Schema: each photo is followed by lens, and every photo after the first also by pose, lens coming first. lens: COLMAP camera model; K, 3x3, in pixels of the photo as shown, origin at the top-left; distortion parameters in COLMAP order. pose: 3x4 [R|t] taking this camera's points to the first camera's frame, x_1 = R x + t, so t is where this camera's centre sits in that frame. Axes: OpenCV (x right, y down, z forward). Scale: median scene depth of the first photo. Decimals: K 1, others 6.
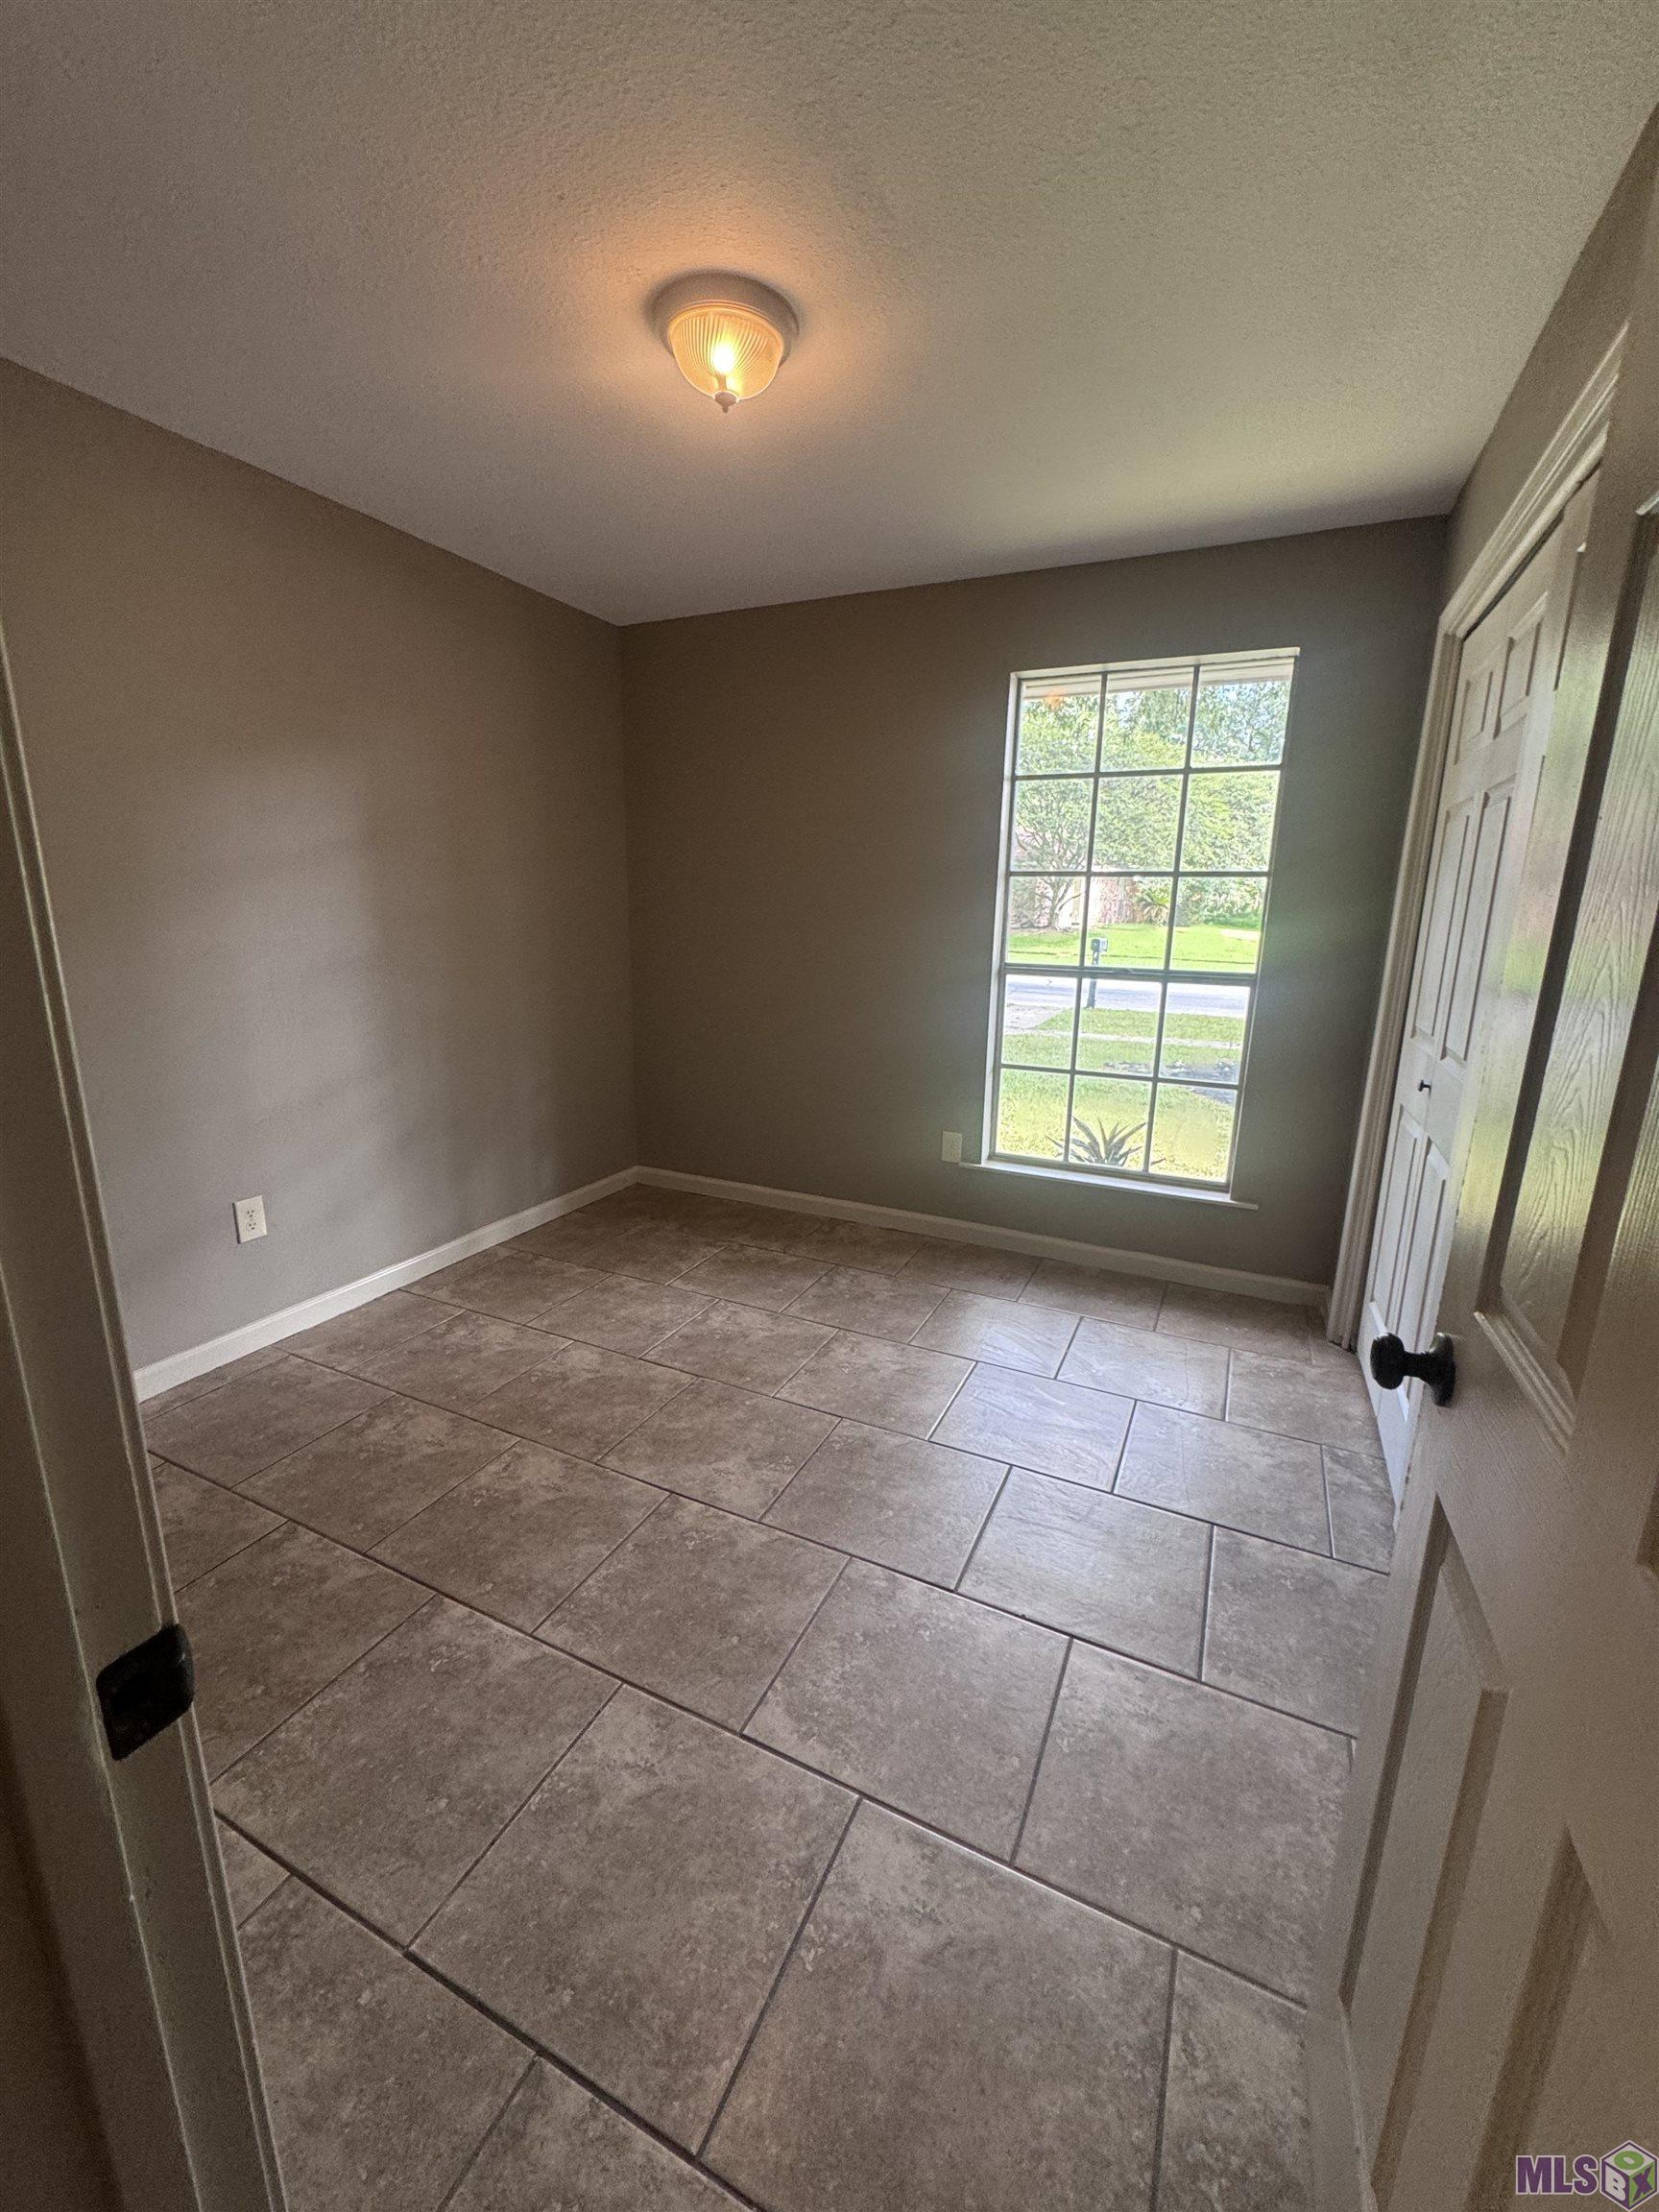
lens RADIAL K [[892.0, 0, 829.5], [0, 892.0, 1106.0], [0, 0, 1]] dist [0.001027, -0.000135]
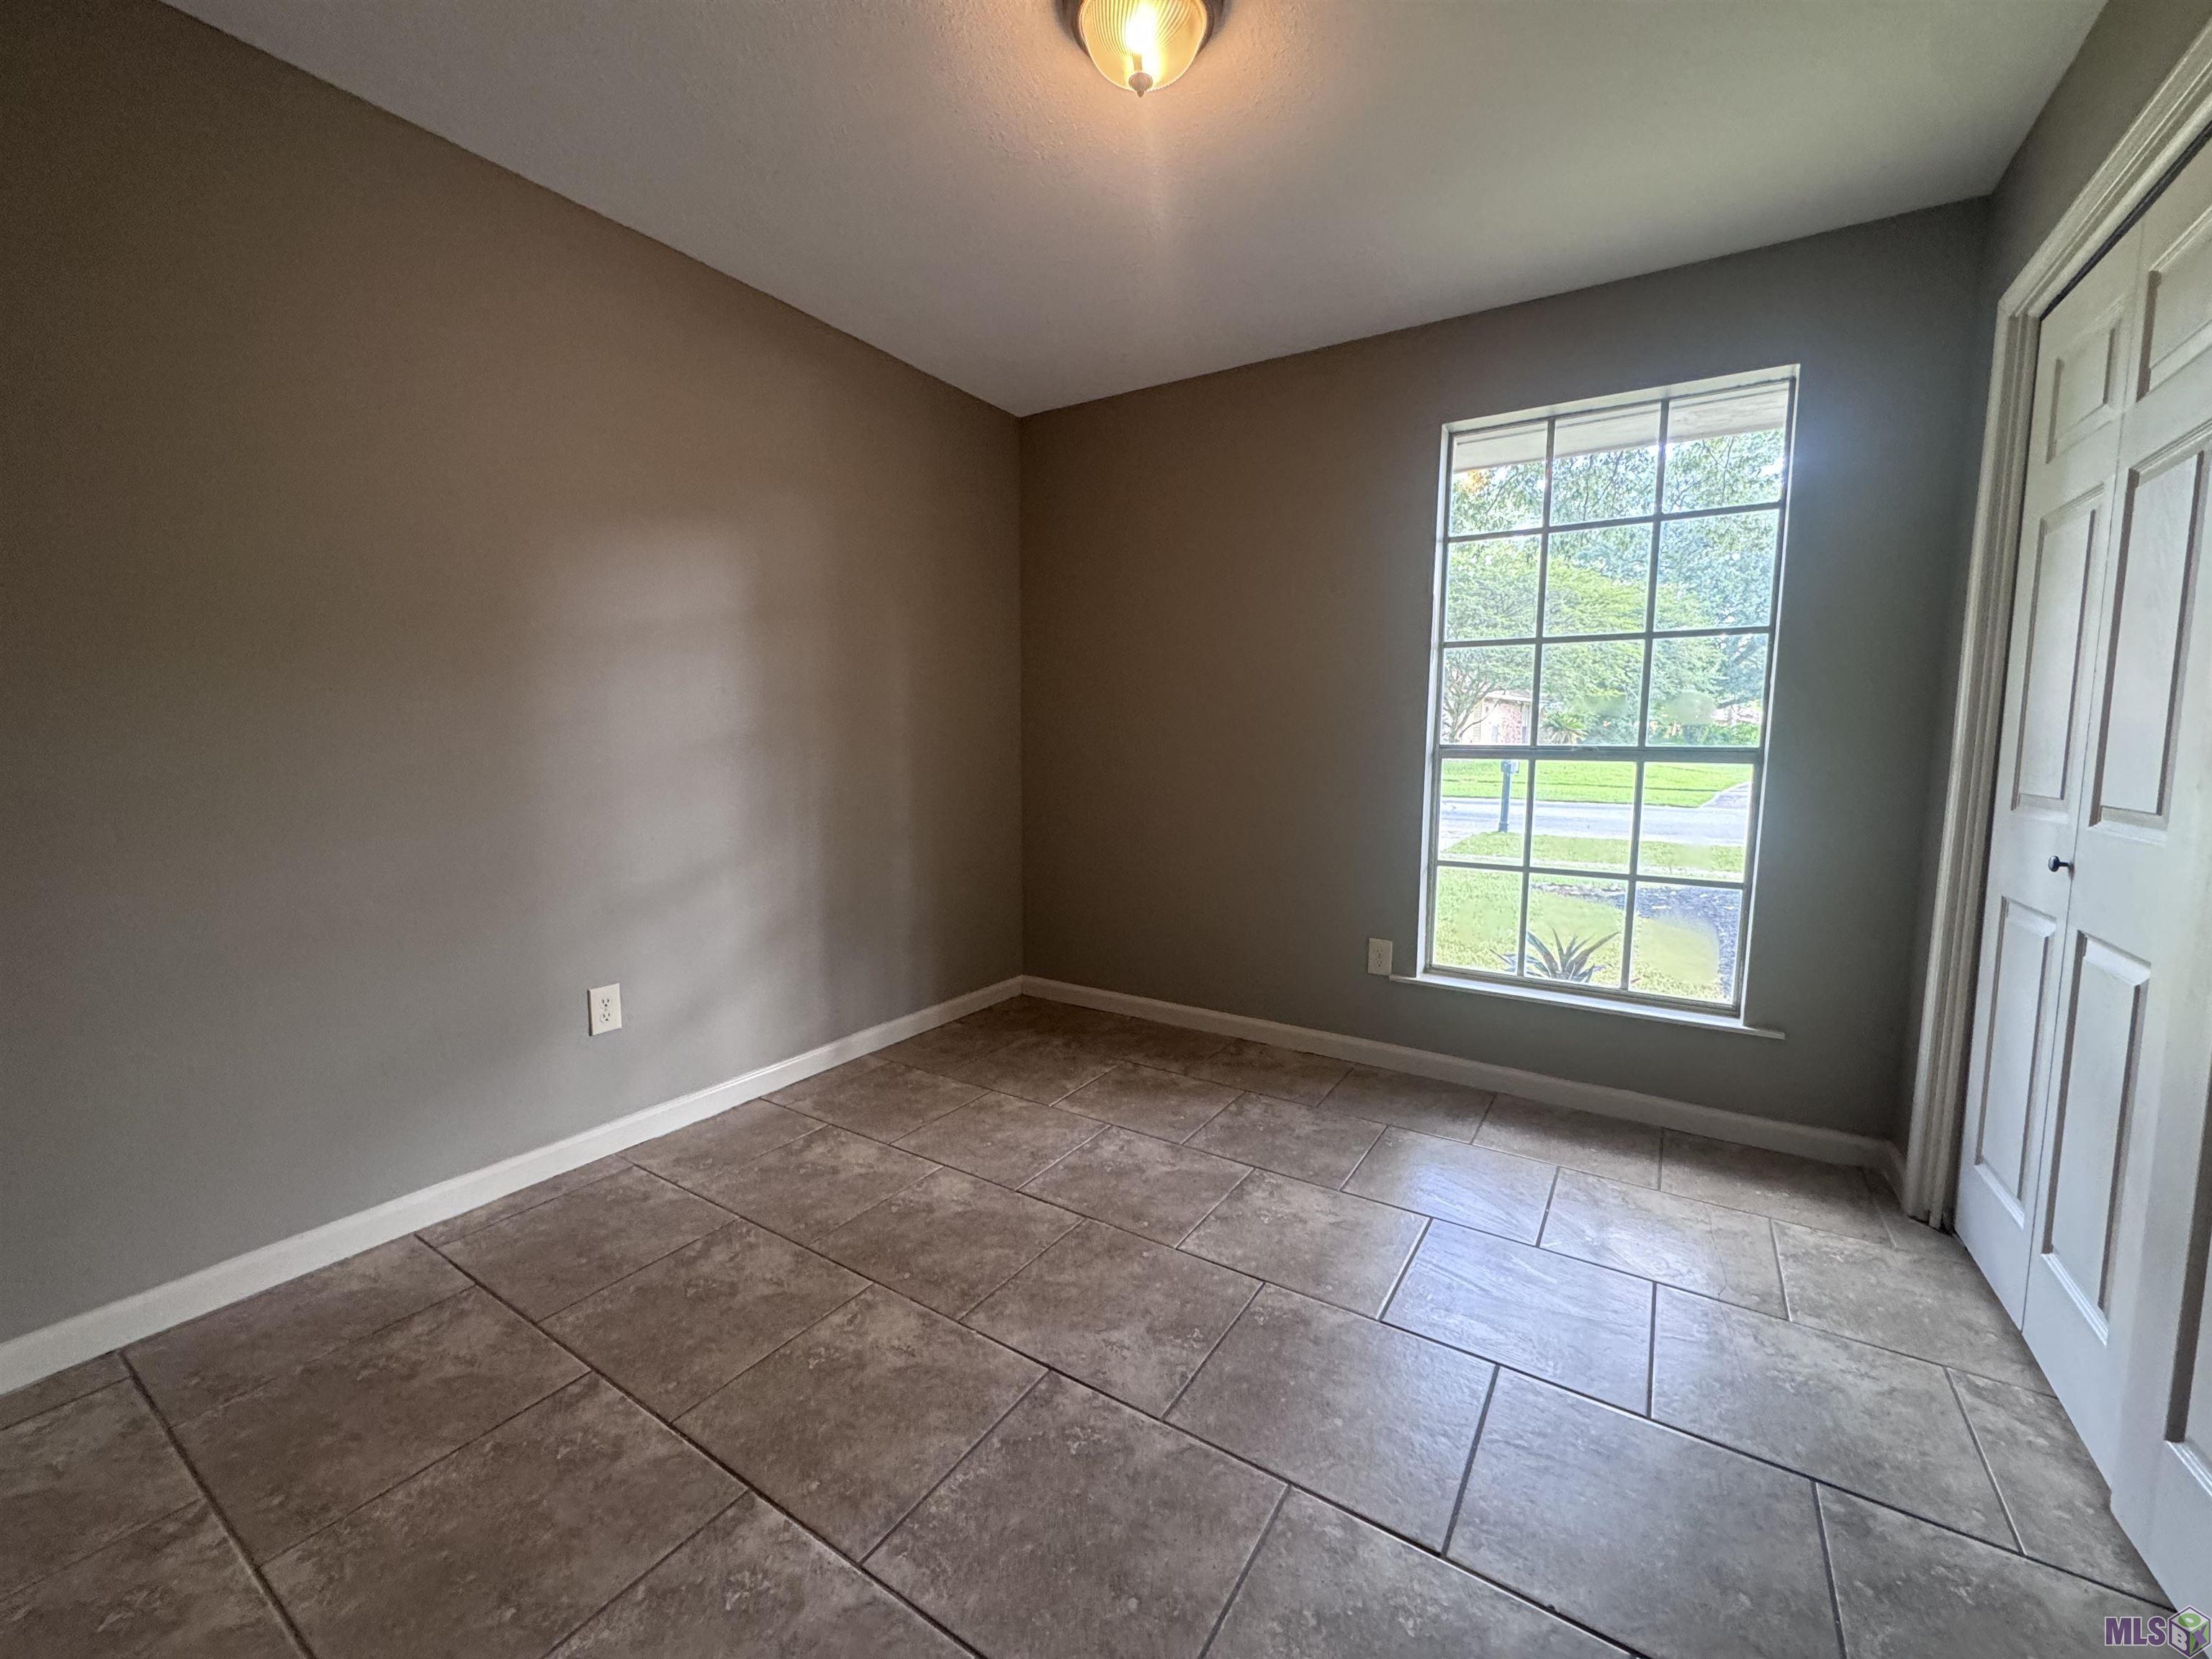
lens RADIAL K [[892.0, 0, 1104.2], [0, 892.0, 827.5], [0, 0, 1]] dist [0.001027, -0.000135]
pose [[0.991985, 0.002379, -0.126330, -0.026277], [-0.018082, 0.992205, -0.123299, 0.046043], [0.125052, 0.124595, 0.984296, 0.141352]]
